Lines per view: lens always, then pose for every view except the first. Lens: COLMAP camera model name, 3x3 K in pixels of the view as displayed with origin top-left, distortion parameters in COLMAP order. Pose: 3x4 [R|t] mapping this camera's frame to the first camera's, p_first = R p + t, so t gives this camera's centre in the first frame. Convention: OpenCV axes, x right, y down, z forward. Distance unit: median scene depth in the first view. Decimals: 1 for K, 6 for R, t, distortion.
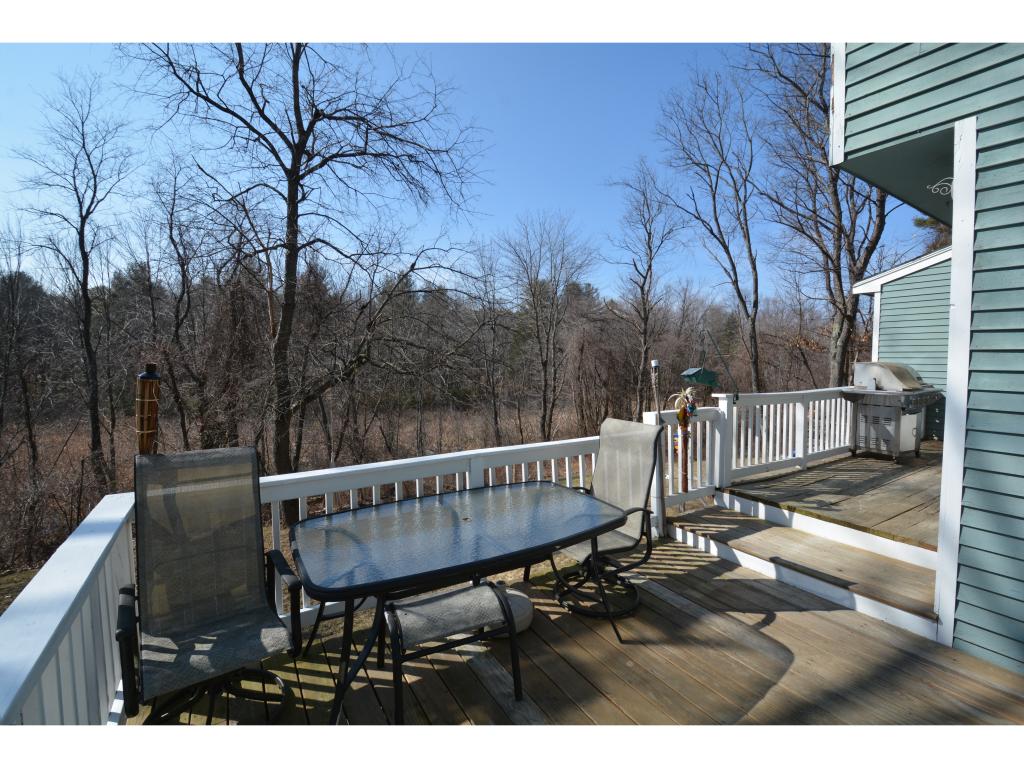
lens RADIAL K [[445.5, 0, 512.0], [0, 445.5, 384.0], [0, 0, 1]] dist [0.010241, -0.016624]
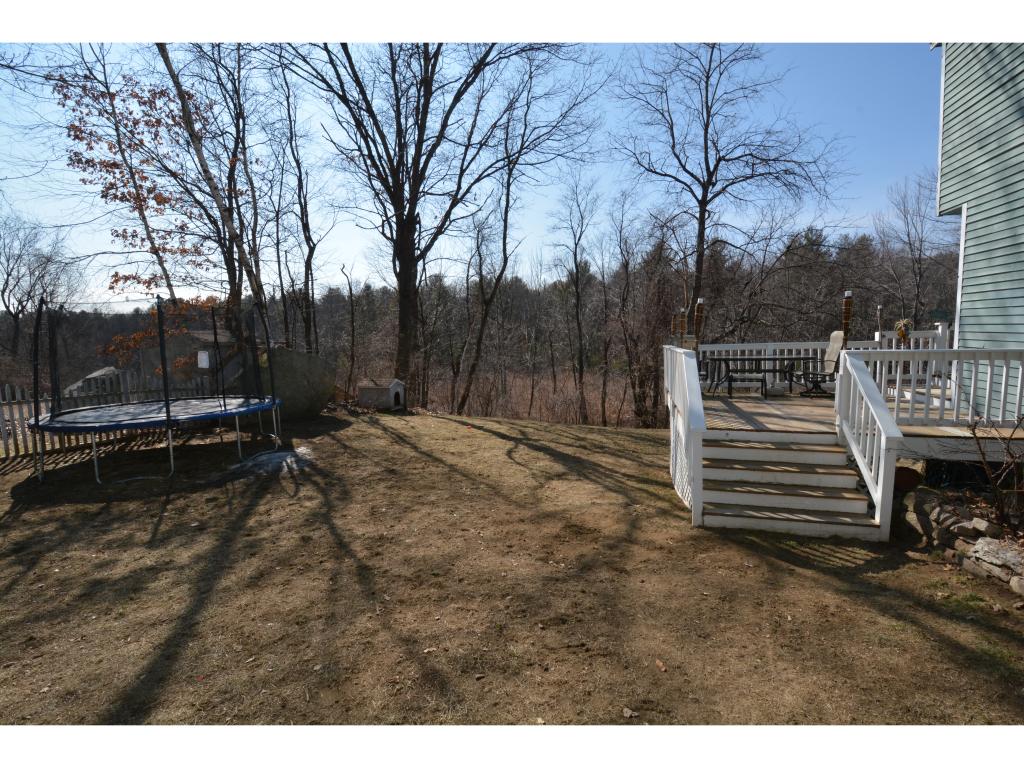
lens RADIAL K [[445.5, 0, 512.0], [0, 445.5, 384.0], [0, 0, 1]] dist [0.010241, -0.016624]
pose [[0.670875, 0.057801, -0.739315, 0.236046], [-0.008857, 0.997511, 0.069951, 0.056430], [0.741518, -0.040380, 0.669717, -0.528941]]
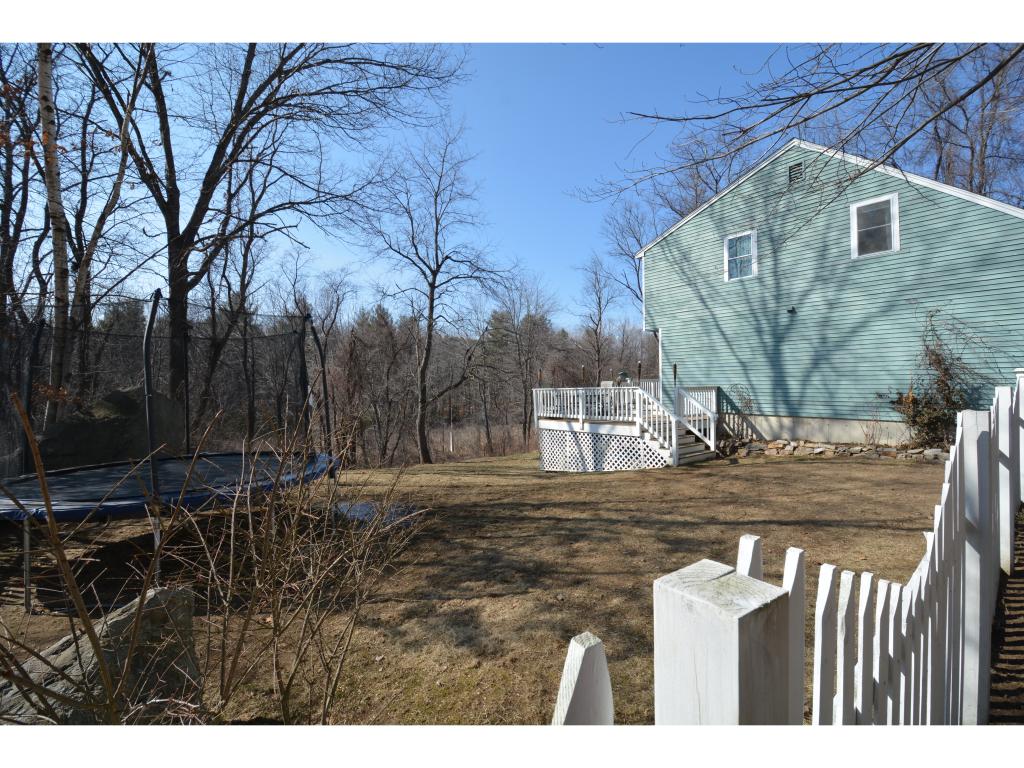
lens RADIAL K [[445.5, 0, 512.0], [0, 445.5, 384.0], [0, 0, 1]] dist [0.010241, -0.016624]
pose [[0.993380, -0.015291, 0.113850, -0.347048], [0.021867, 0.998150, -0.056731, 0.096921], [-0.112772, 0.058845, 0.991877, -0.970636]]
